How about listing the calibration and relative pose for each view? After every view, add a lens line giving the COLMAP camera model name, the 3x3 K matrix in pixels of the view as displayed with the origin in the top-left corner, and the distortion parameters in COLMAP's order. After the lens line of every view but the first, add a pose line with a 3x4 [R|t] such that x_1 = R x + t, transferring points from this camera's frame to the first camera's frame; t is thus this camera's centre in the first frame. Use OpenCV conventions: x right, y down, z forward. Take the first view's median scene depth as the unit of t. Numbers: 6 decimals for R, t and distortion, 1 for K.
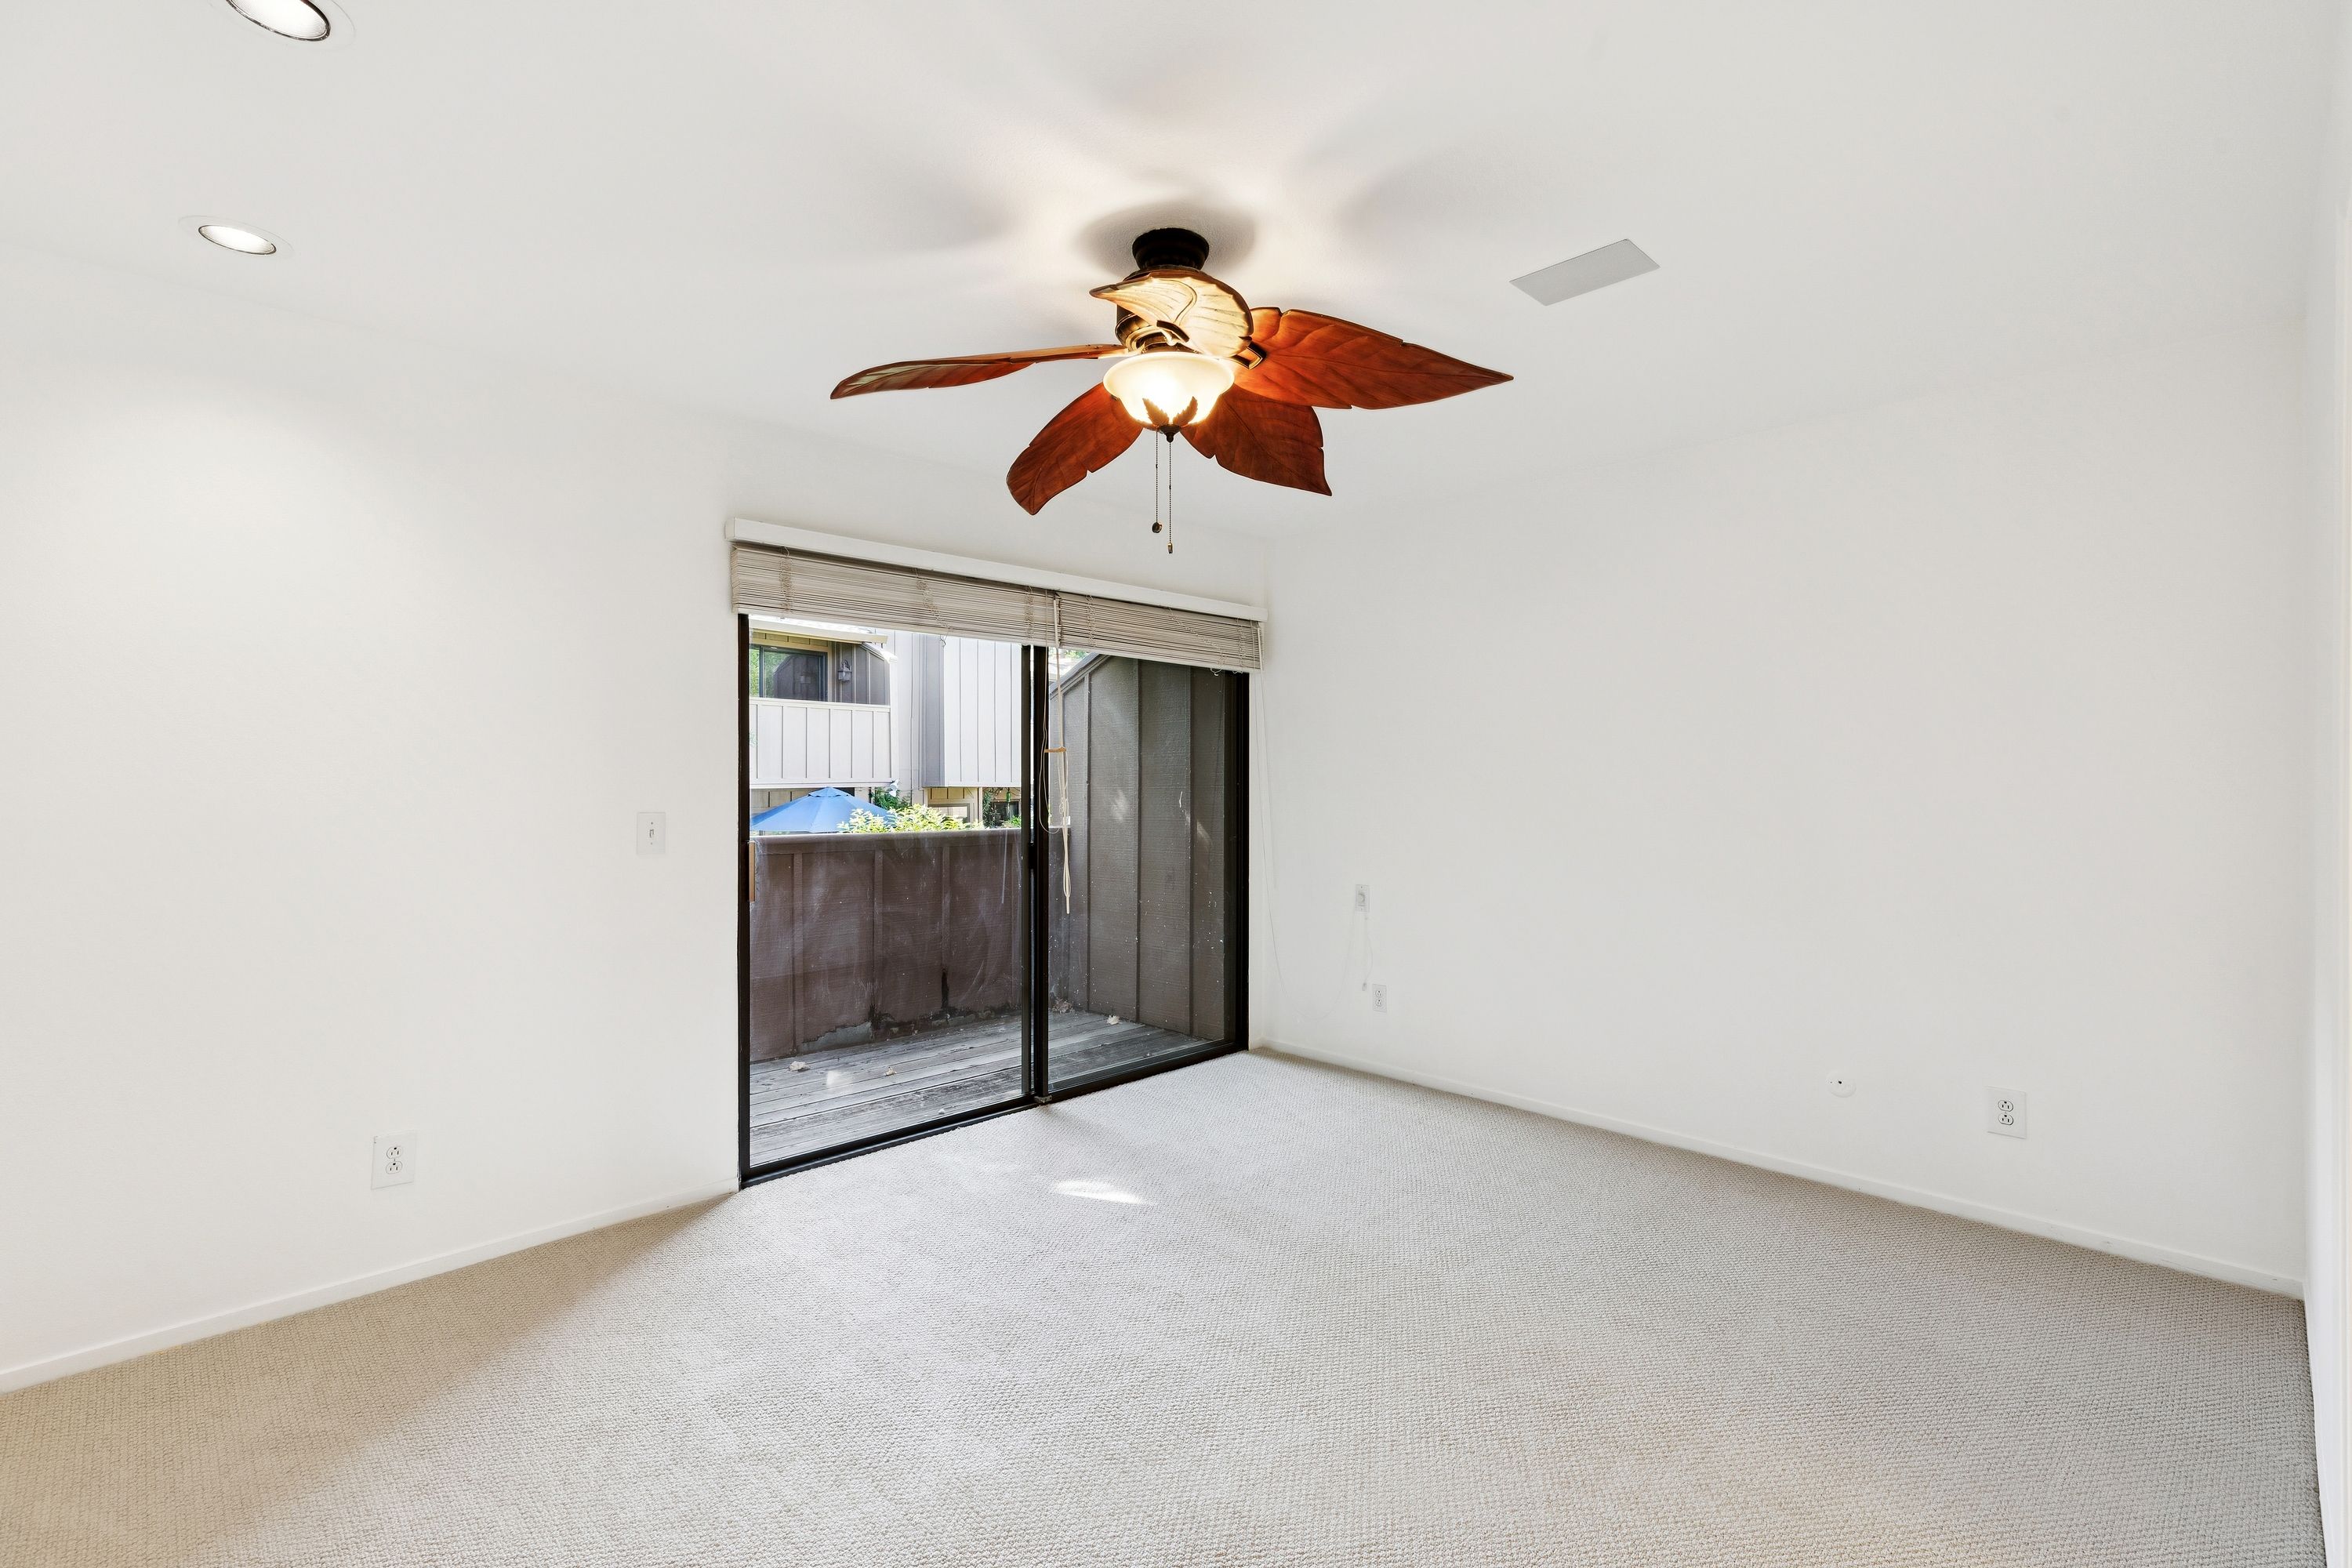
lens RADIAL K [[1051.8, 0, 1168.8], [0, 1051.8, 775.5], [0, 0, 1]] dist [0.003706, 0.000291]
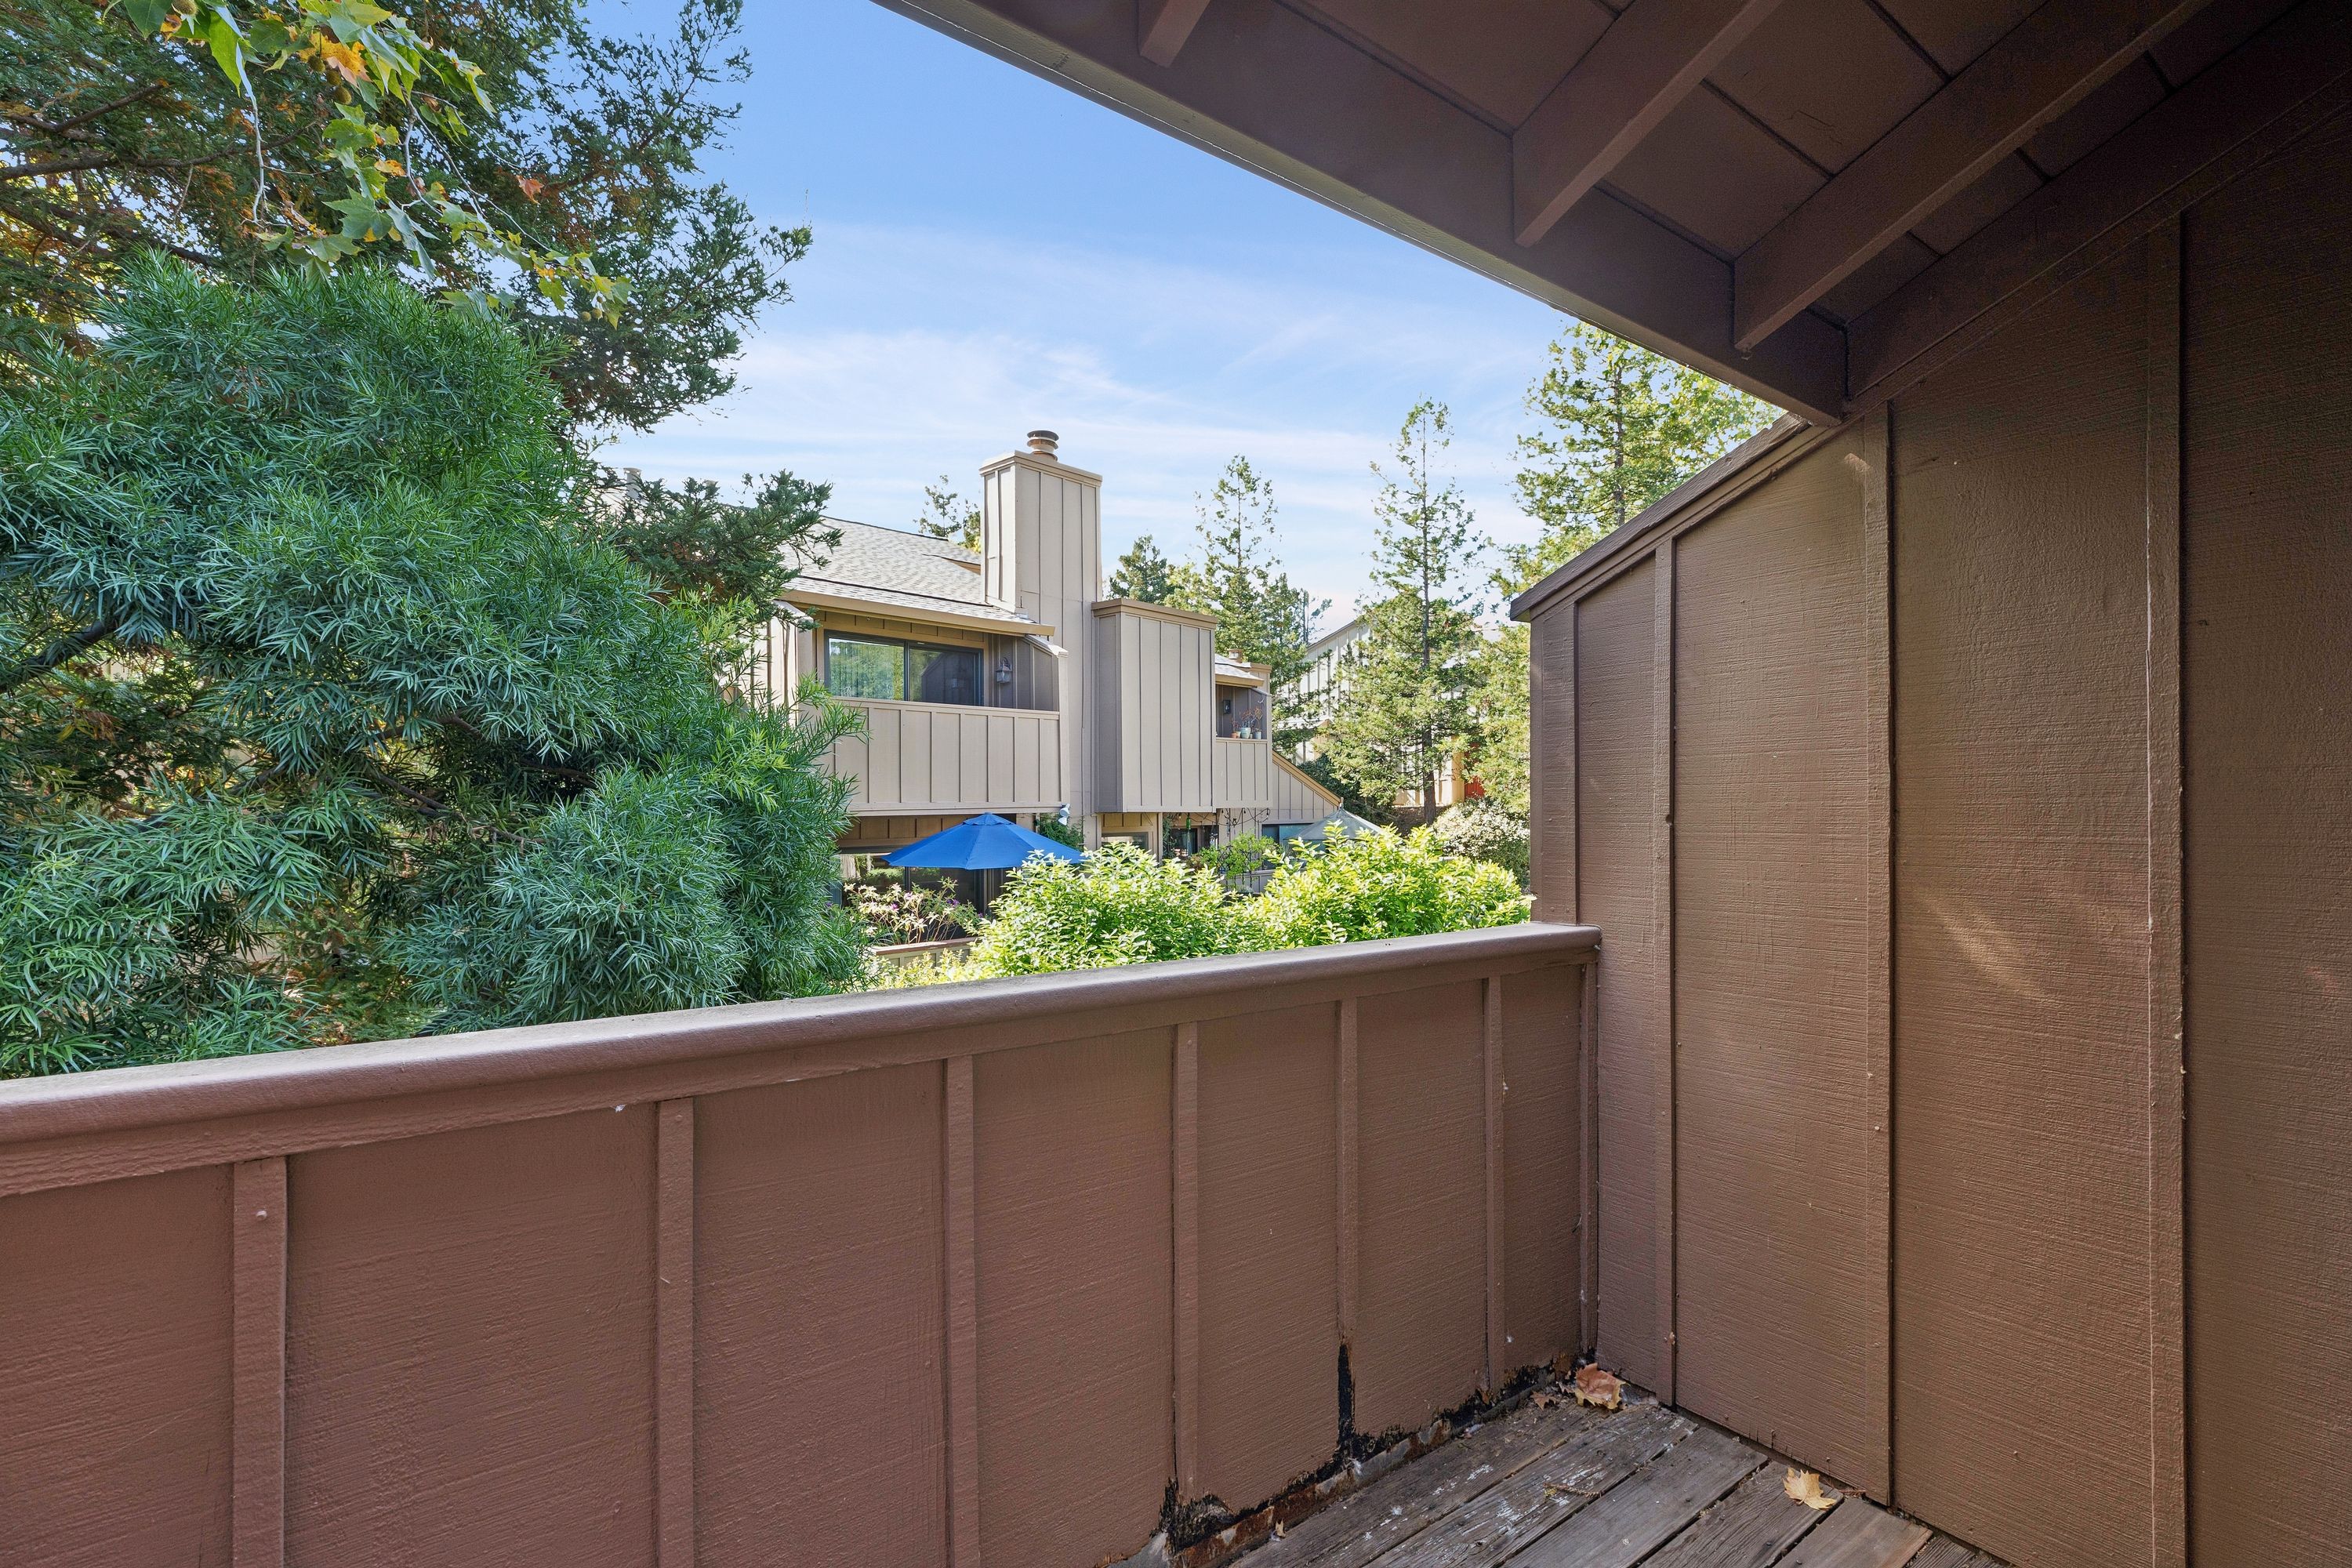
lens RADIAL K [[1051.8, 0, 1155.7], [0, 1051.8, 799.0], [0, 0, 1]] dist [0.003706, 0.000291]
pose [[0.989614, -0.001680, -0.143739, -0.224181], [0.001835, 0.999998, 0.000946, -0.000676], [0.143737, -0.001200, 0.989615, 0.629381]]
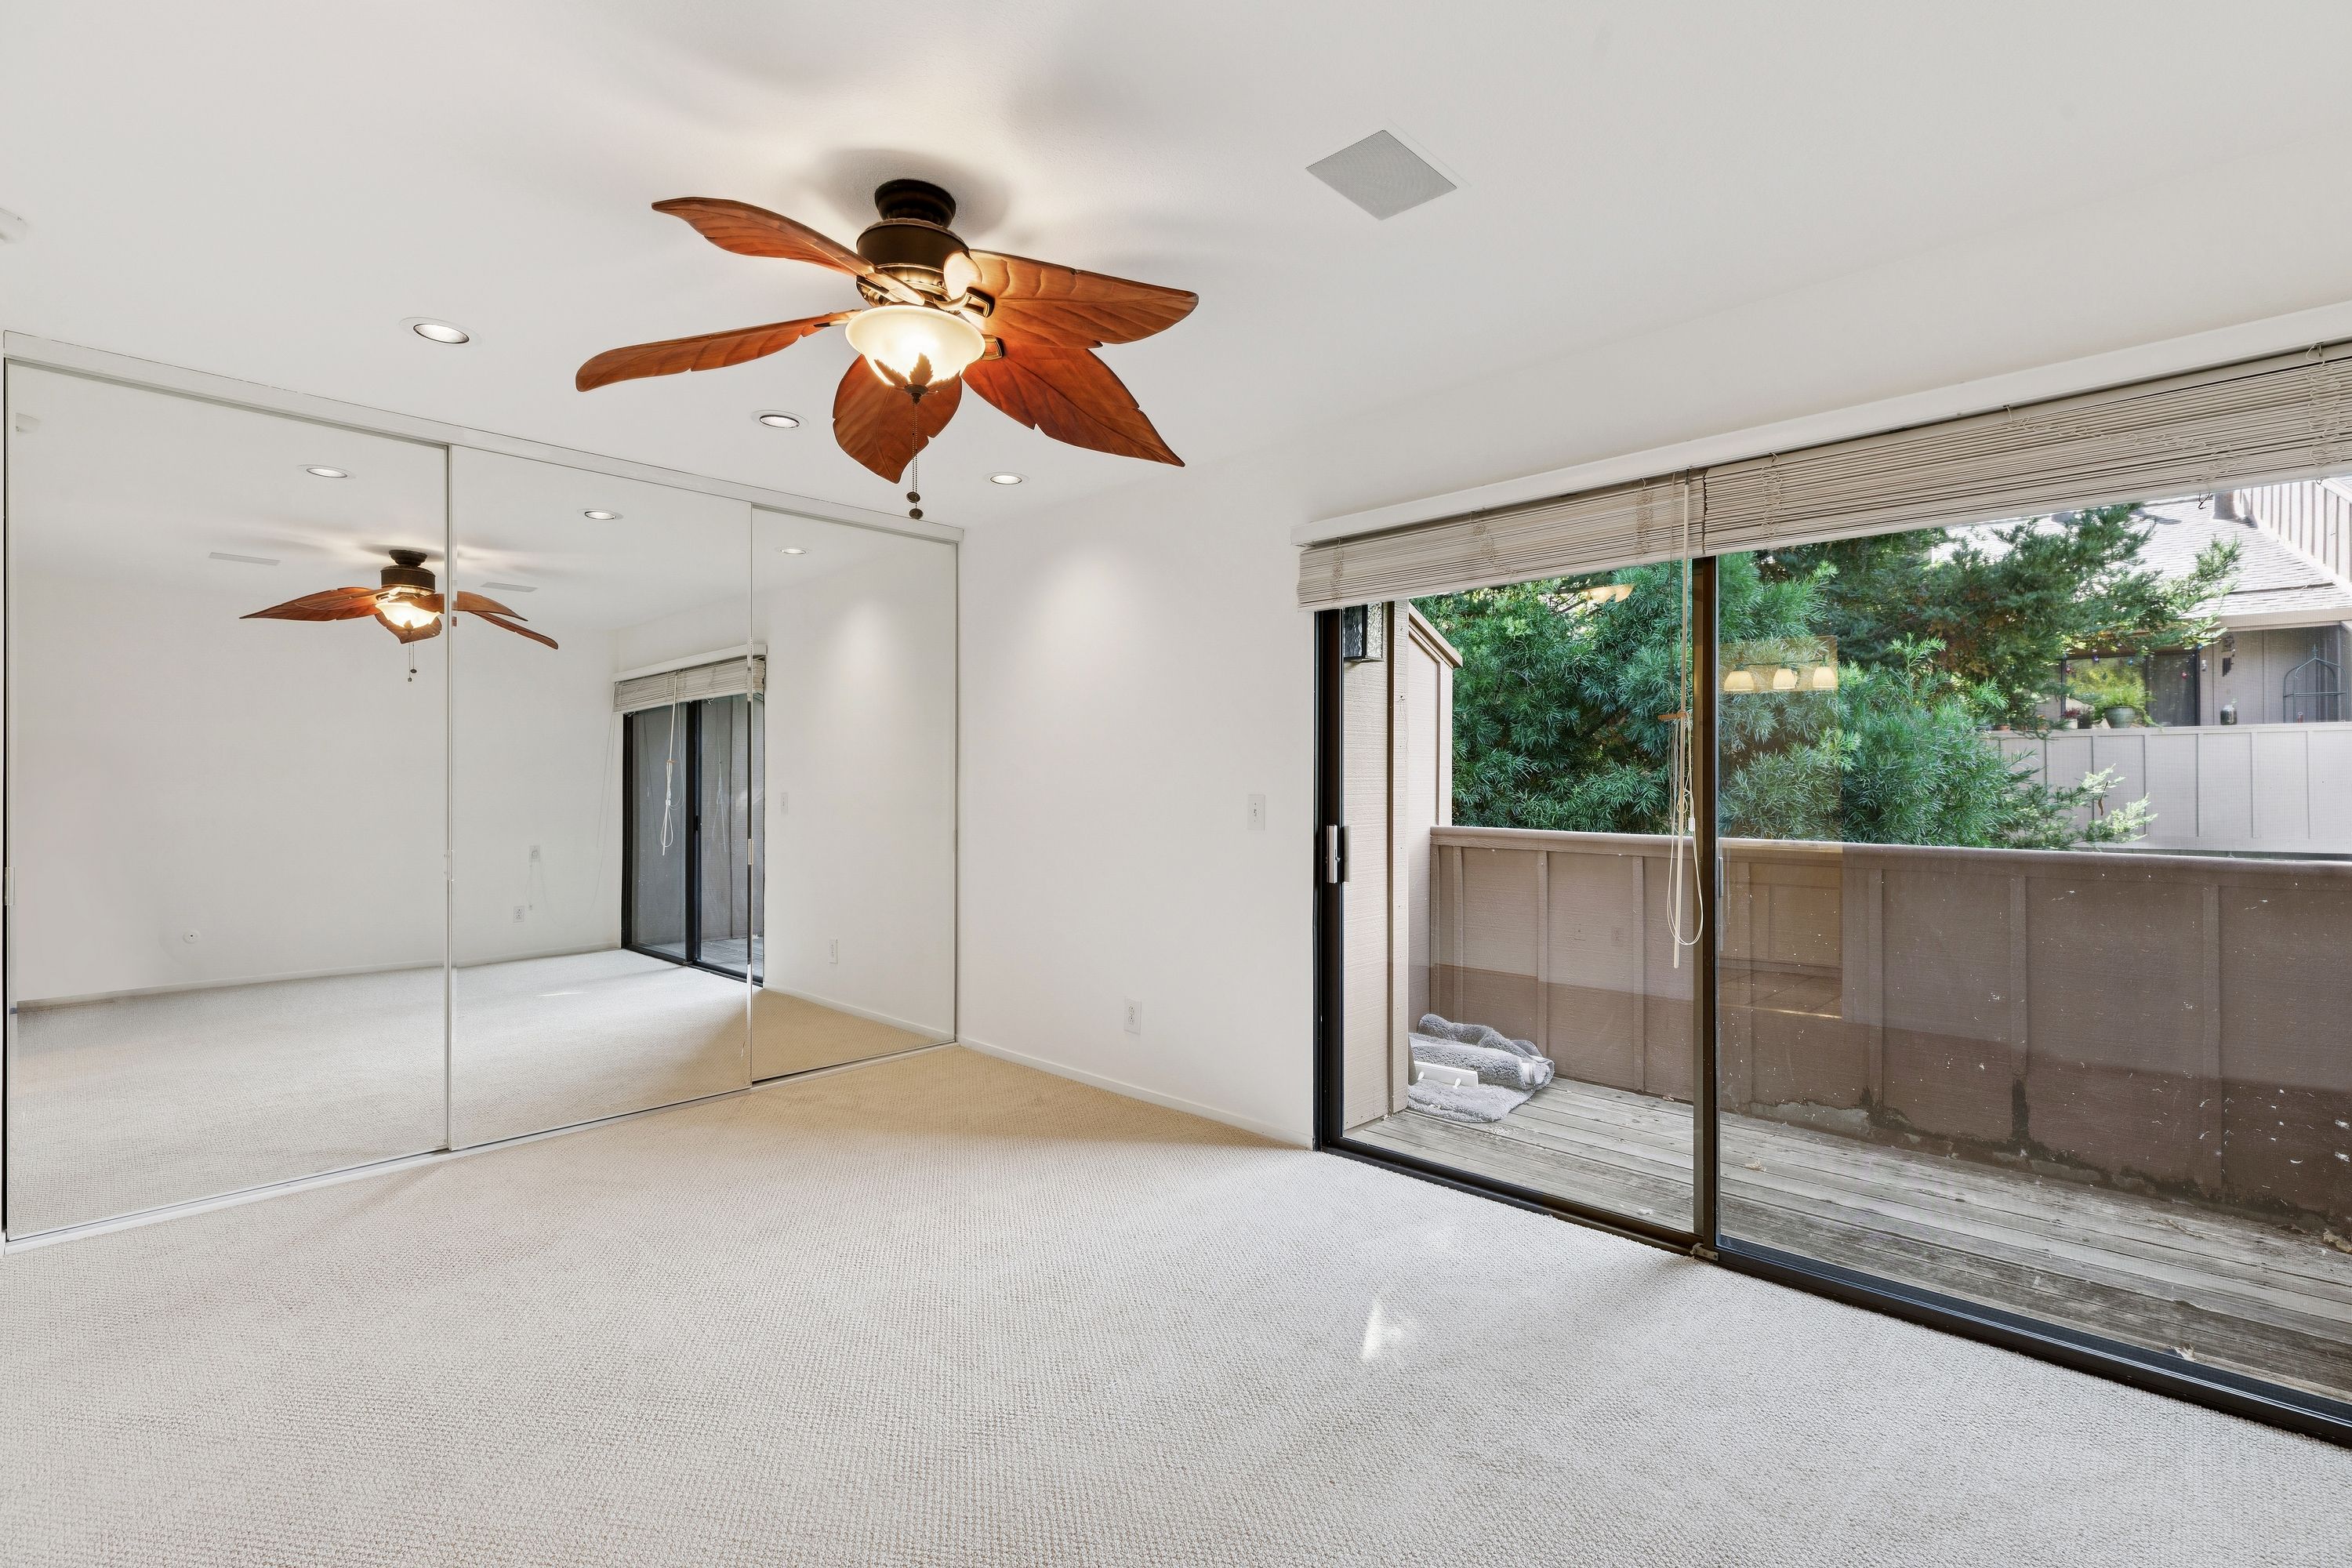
lens RADIAL K [[1051.8, 0, 1164.9], [0, 1051.8, 777.7], [0, 0, 1]] dist [0.003706, 0.000291]
pose [[0.038018, -0.007295, -0.999250, 0.385314], [0.001780, 0.999972, -0.007232, 0.013439], [0.999275, -0.001504, 0.038030, 0.474302]]
